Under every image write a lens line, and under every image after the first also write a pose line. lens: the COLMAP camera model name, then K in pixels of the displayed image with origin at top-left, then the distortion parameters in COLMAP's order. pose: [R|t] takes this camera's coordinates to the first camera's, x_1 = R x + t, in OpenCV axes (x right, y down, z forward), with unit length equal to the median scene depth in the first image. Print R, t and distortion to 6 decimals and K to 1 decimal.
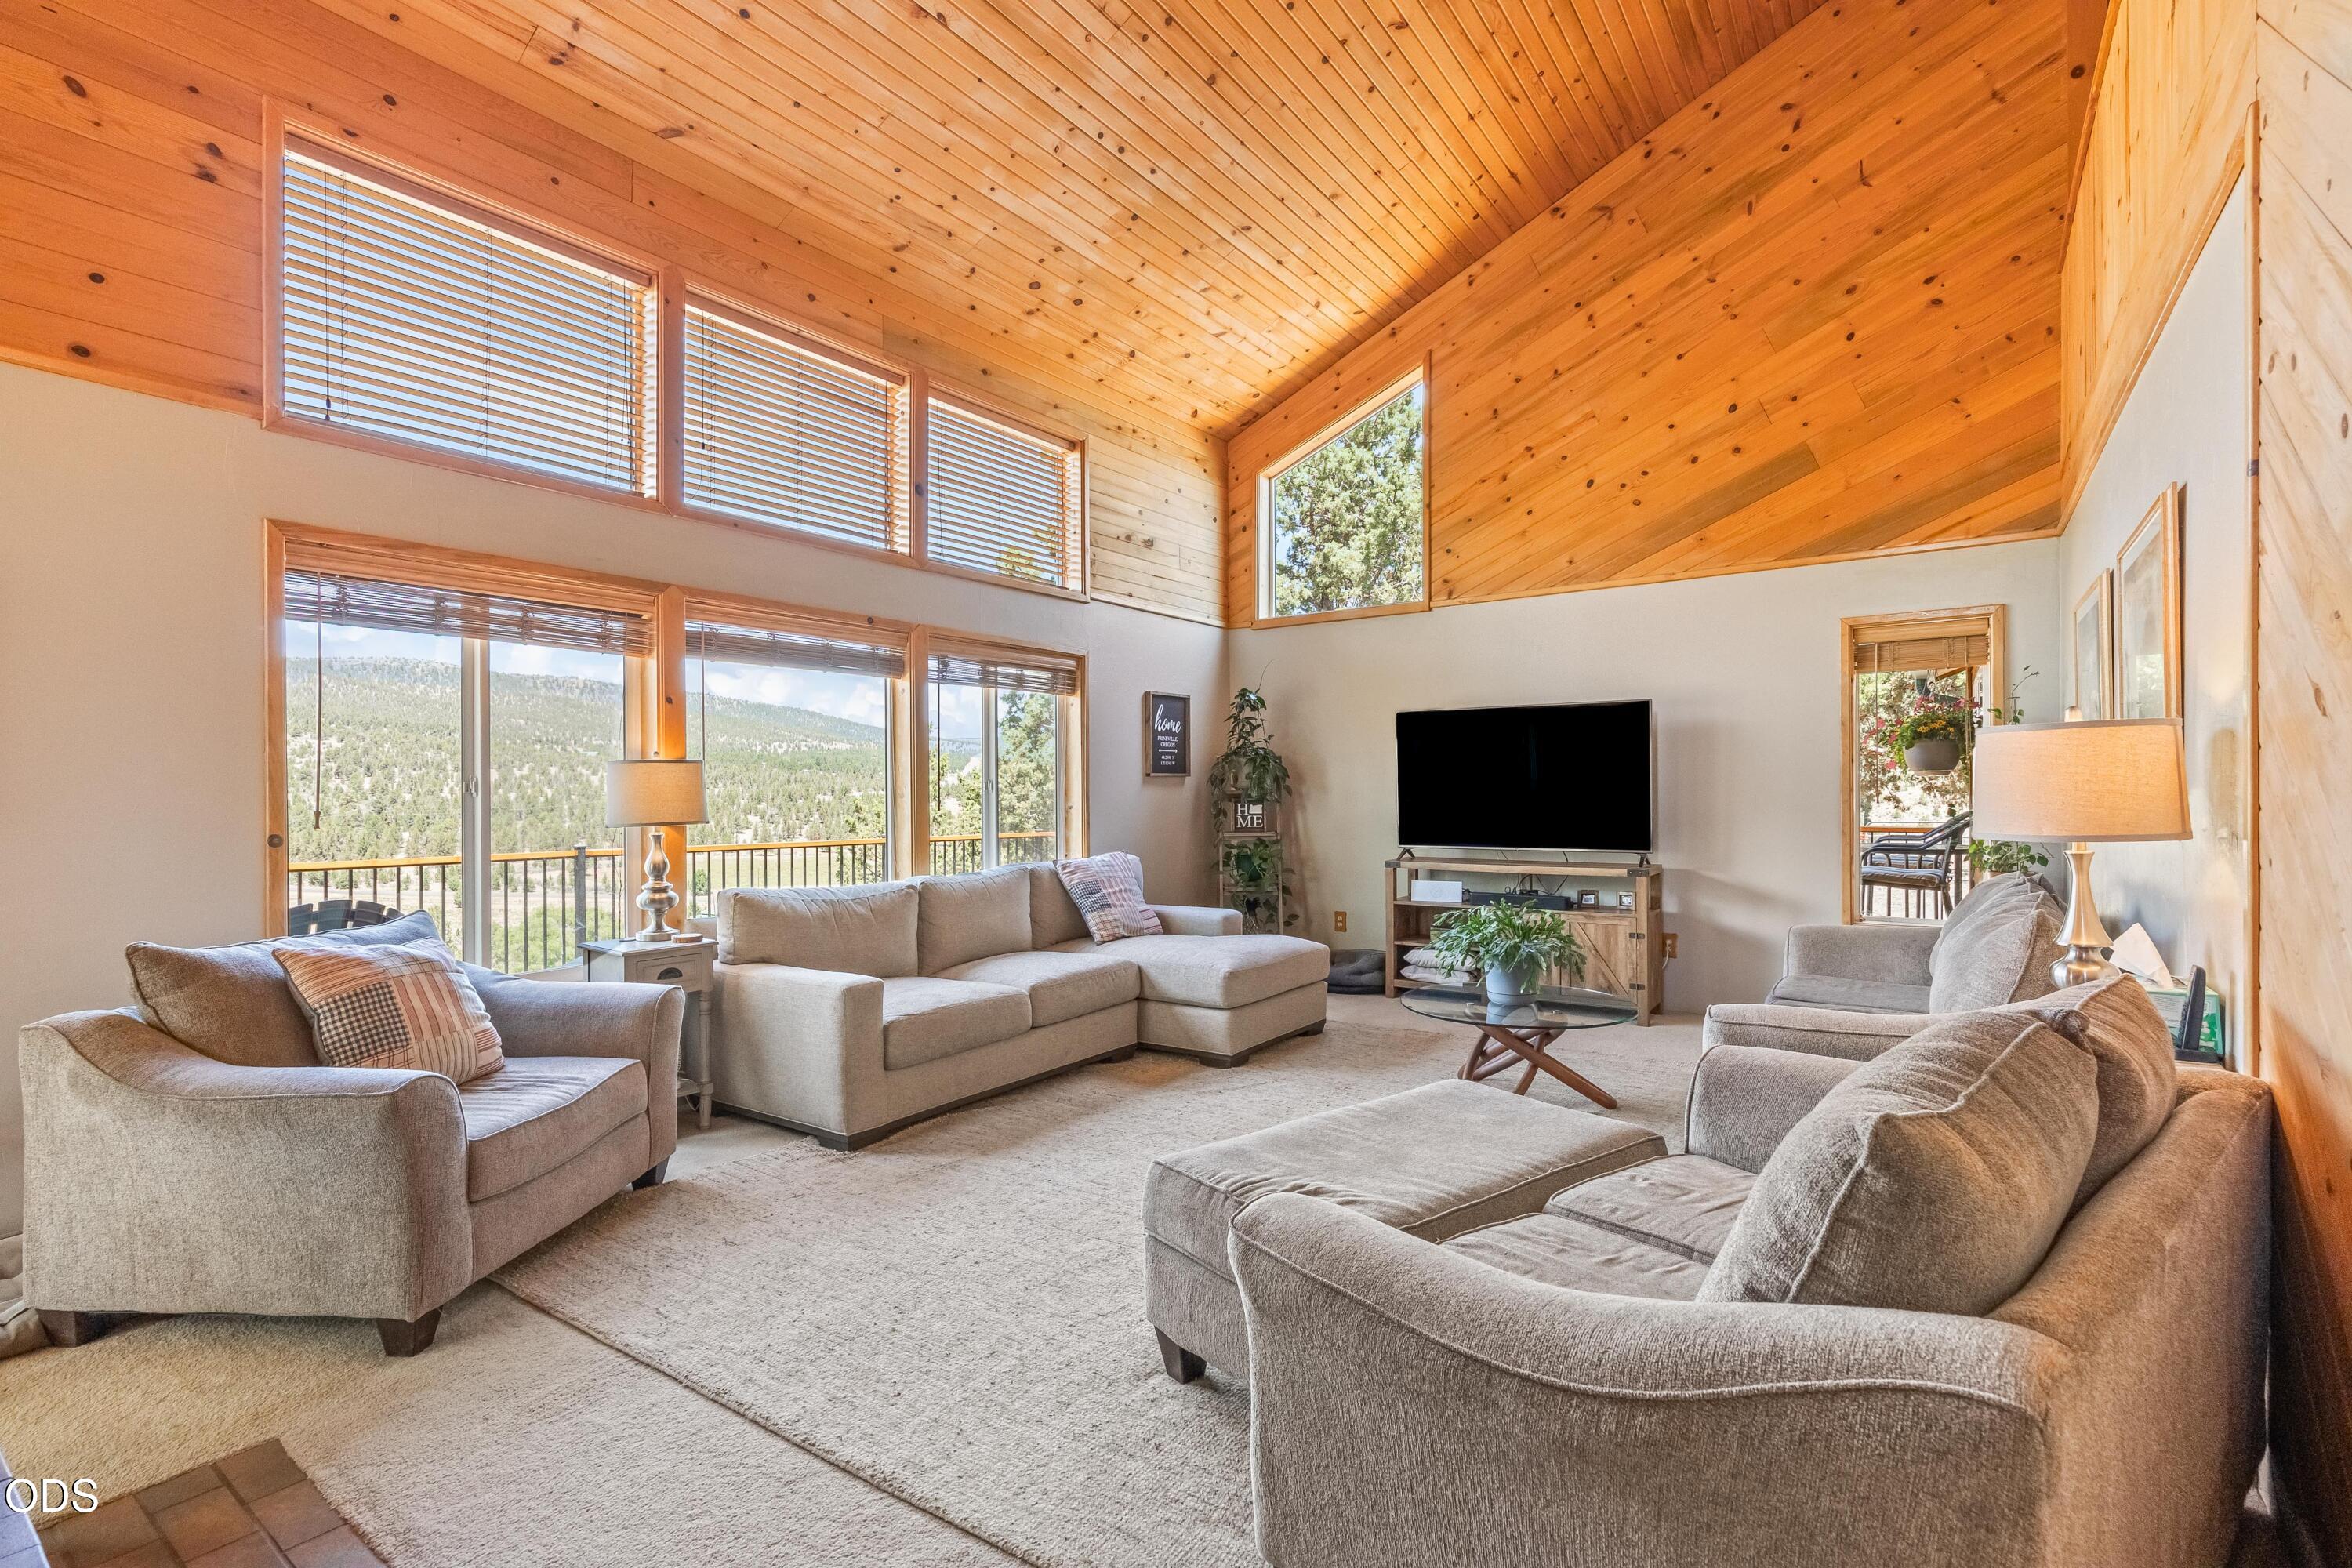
lens RADIAL K [[1071.3, 0, 1187.0], [0, 1071.3, 790.2], [0, 0, 1]] dist [0.001166, 0.000309]
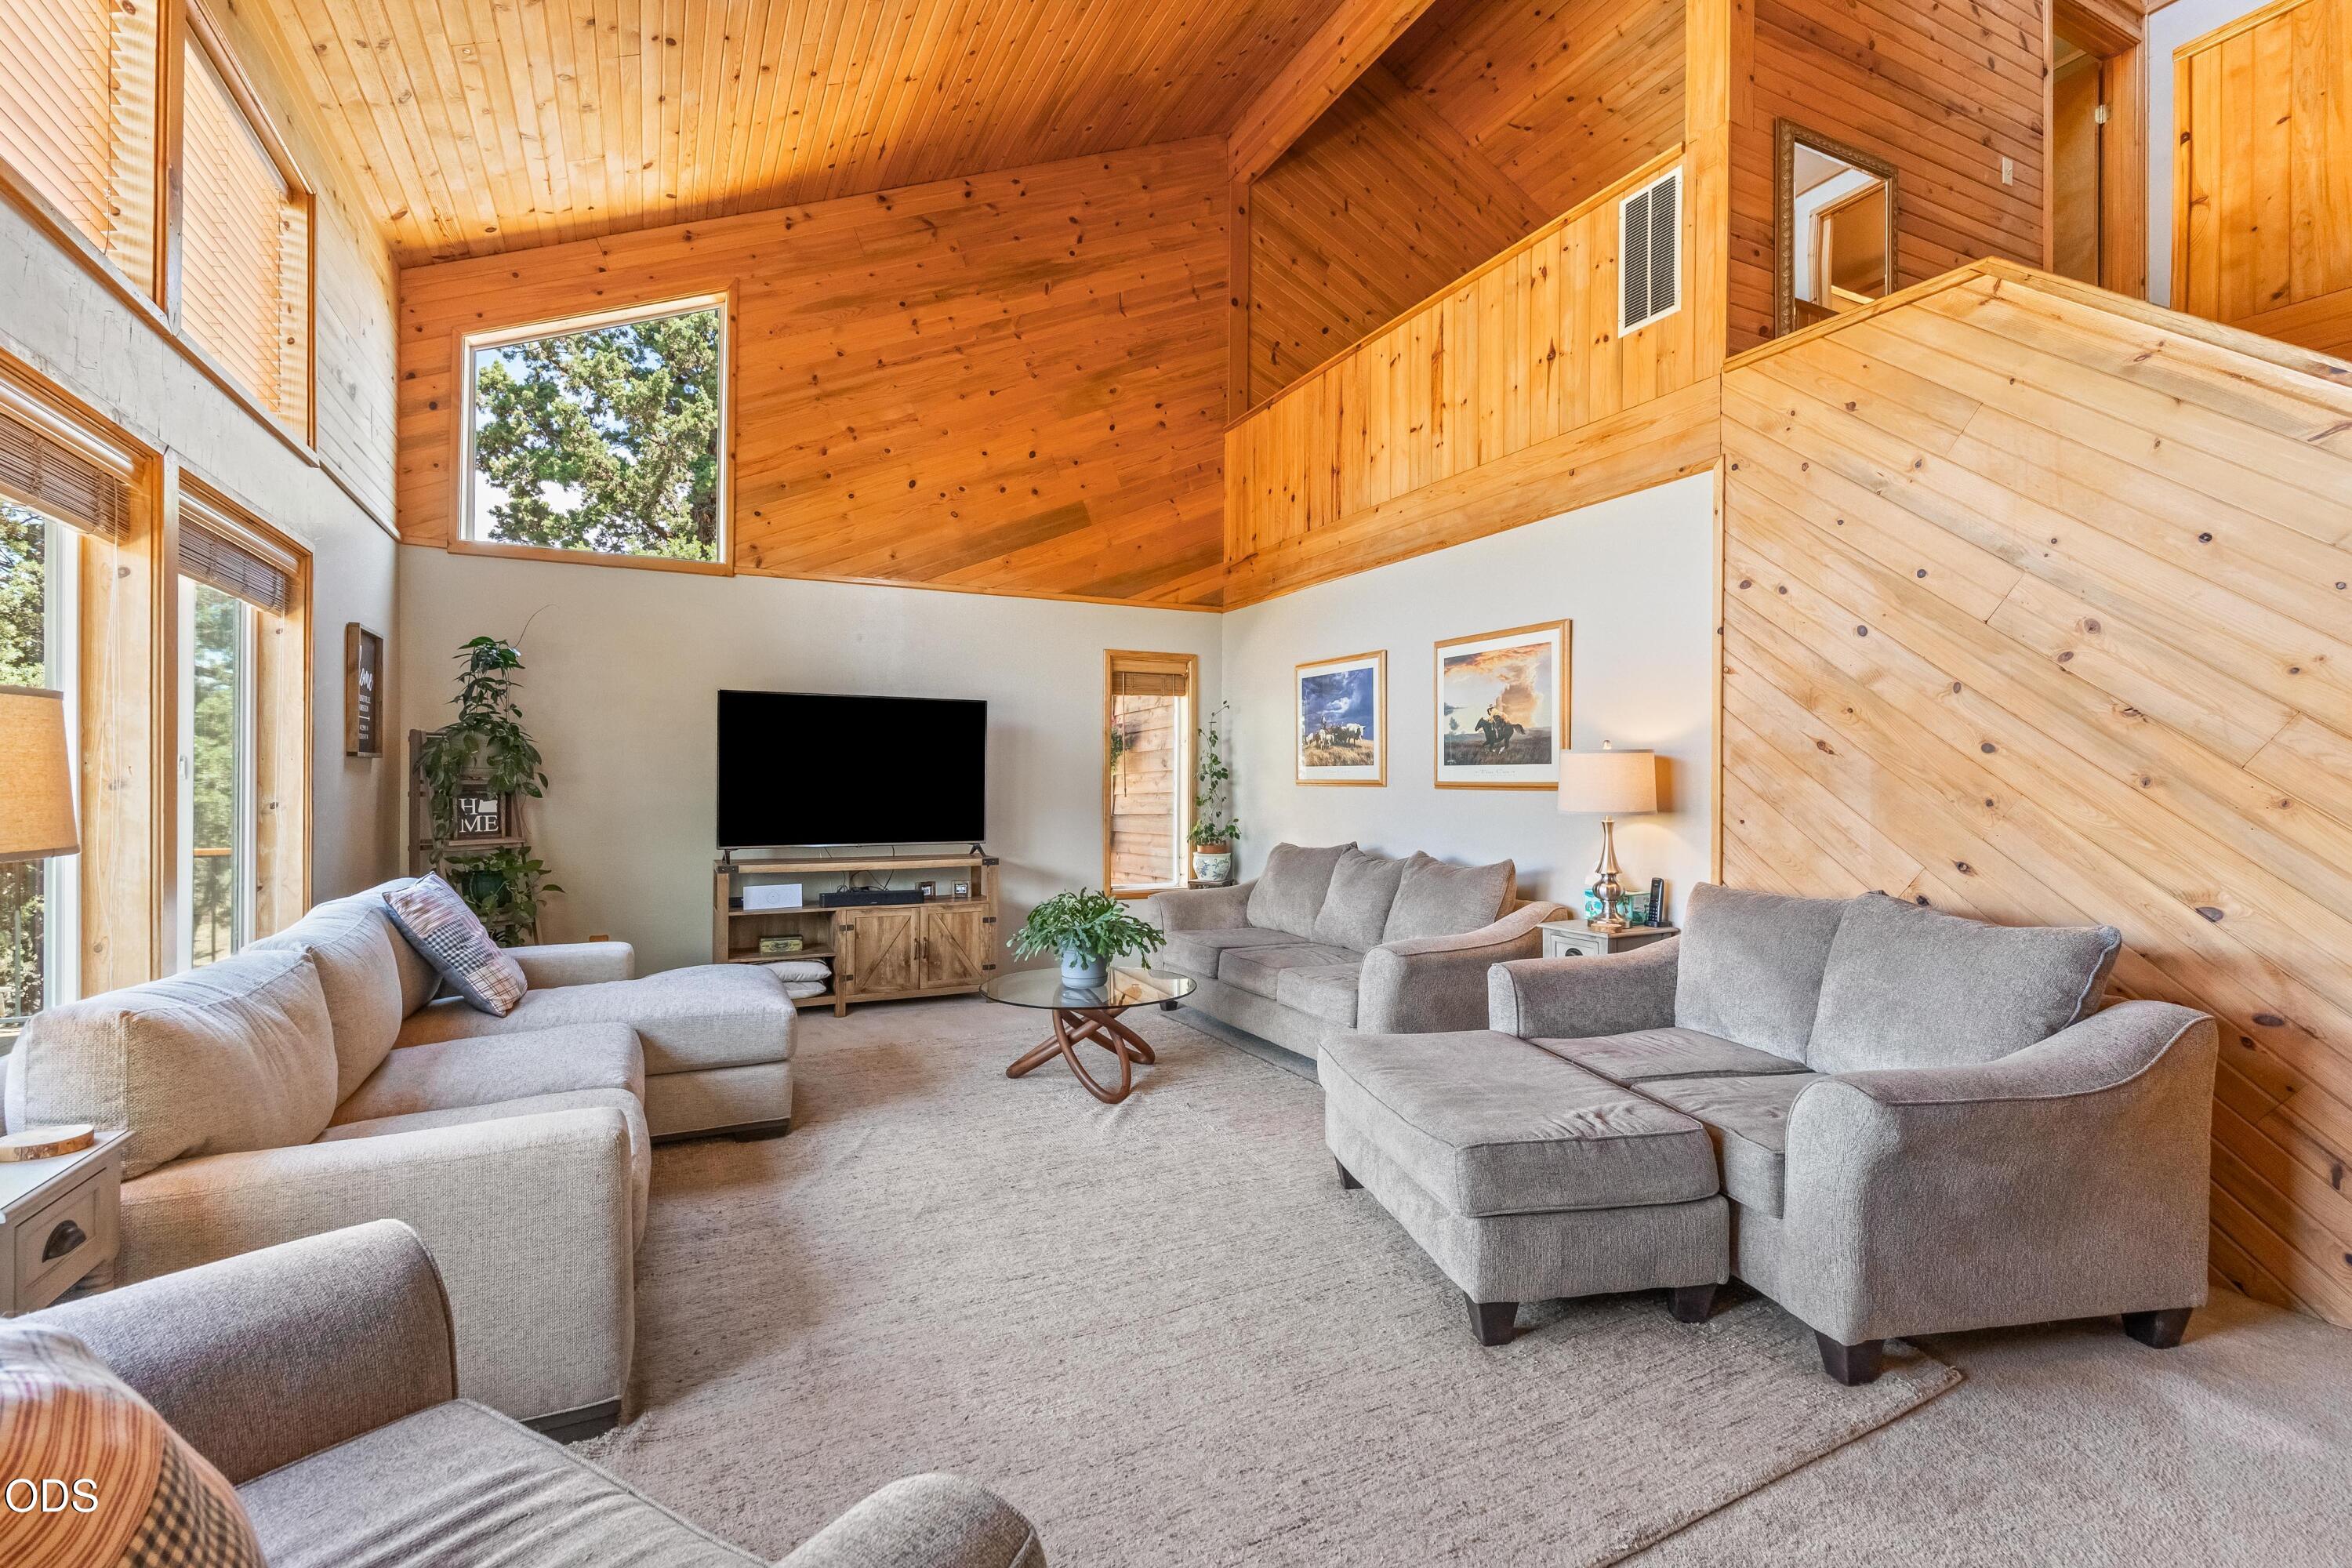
lens RADIAL K [[1071.3, 0, 1187.4], [0, 1071.3, 785.0], [0, 0, 1]] dist [0.001166, 0.000309]
pose [[0.470790, 0.008497, 0.882204, -0.418583], [-0.007396, 0.999956, -0.005684, 0.004610], [-0.882214, -0.003849, 0.470833, 0.301733]]
